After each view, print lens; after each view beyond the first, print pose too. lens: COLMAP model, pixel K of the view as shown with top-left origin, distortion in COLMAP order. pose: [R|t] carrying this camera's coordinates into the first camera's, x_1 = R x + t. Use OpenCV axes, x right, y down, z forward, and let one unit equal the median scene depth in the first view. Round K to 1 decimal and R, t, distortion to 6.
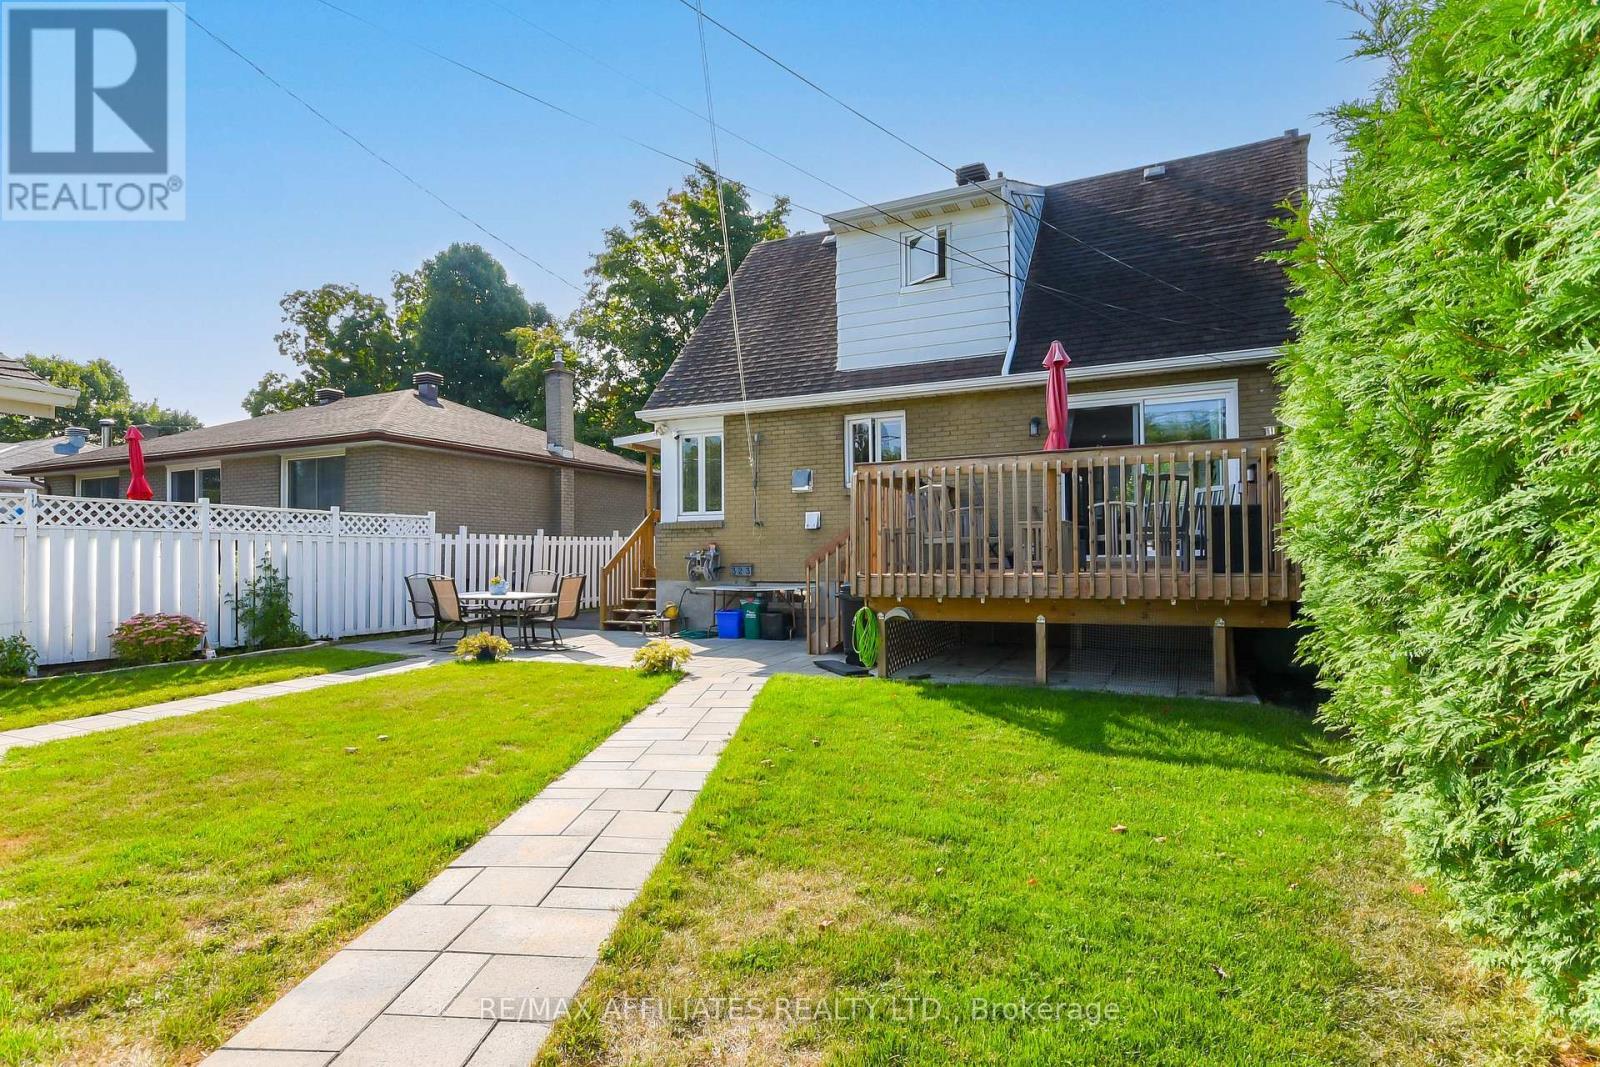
lens RADIAL K [[737.4, 0, 798.1], [0, 737.4, 540.6], [0, 0, 1]] dist [-0.000163, 0.000103]
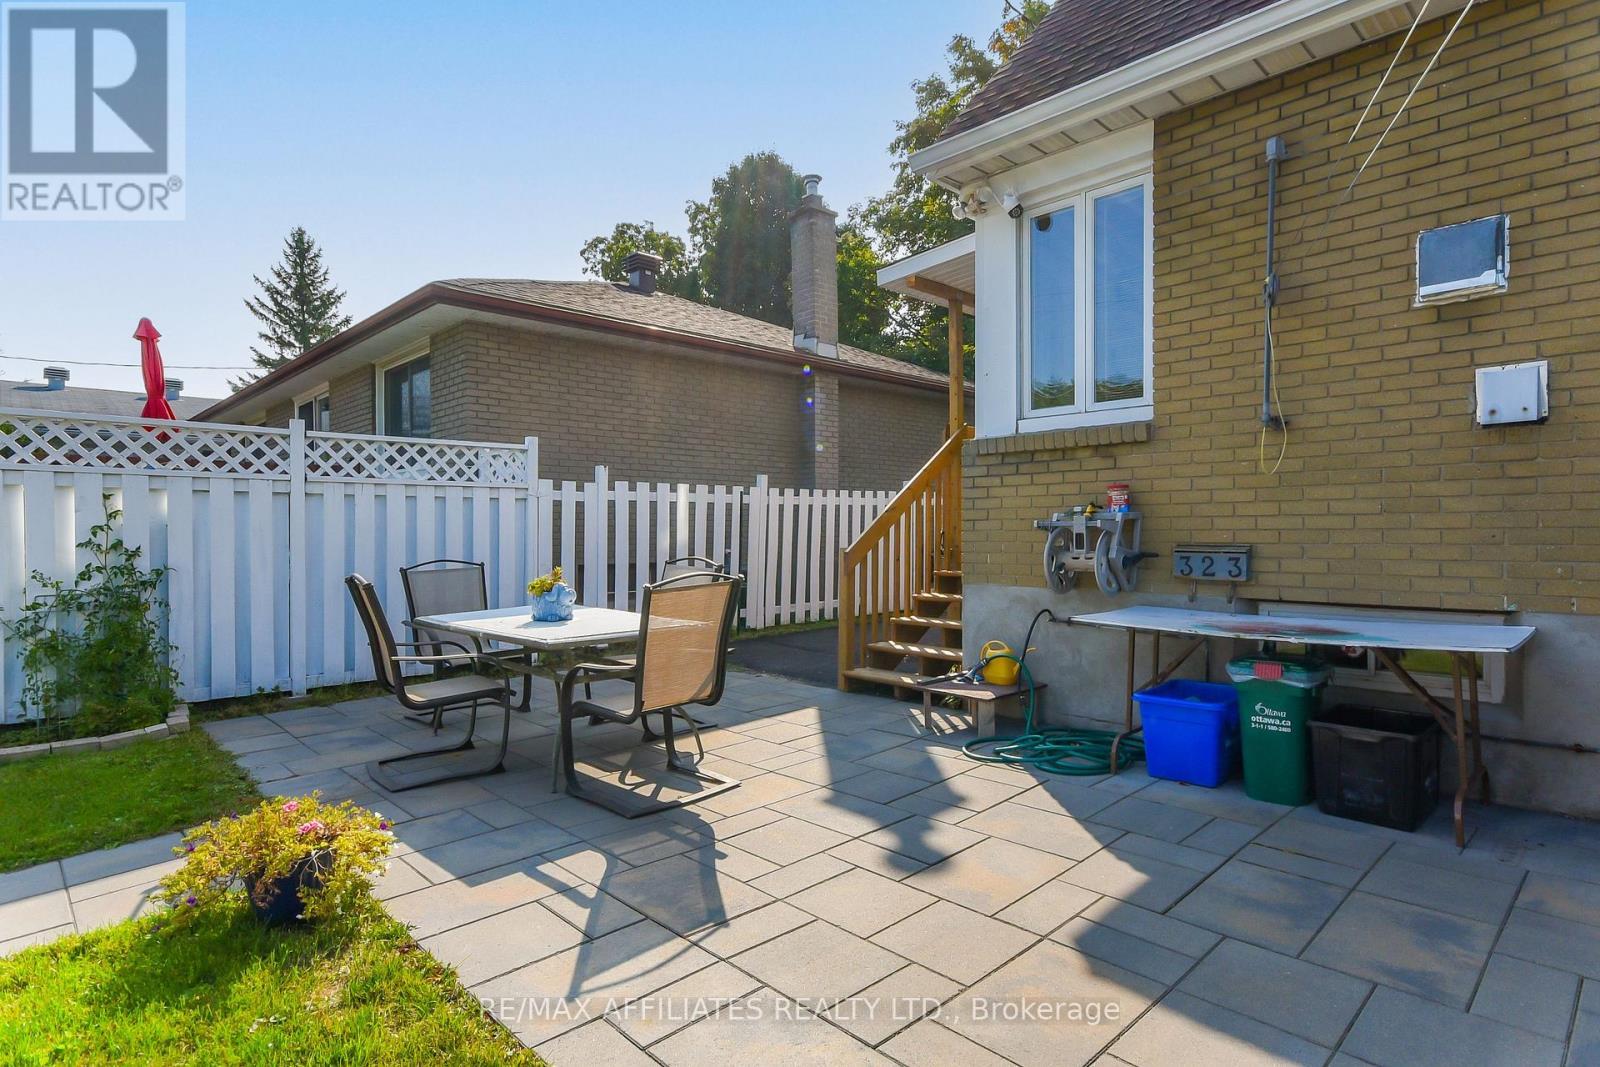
lens RADIAL K [[834.1, 0, 801.6], [0, 834.1, 541.7], [0, 0, 1]] dist [0.001851, 0.000477]
pose [[0.916388, 0.008963, -0.400191, -0.086202], [0.007257, 0.999213, 0.038995, 0.012214], [0.400225, -0.038639, 0.915602, 0.520191]]
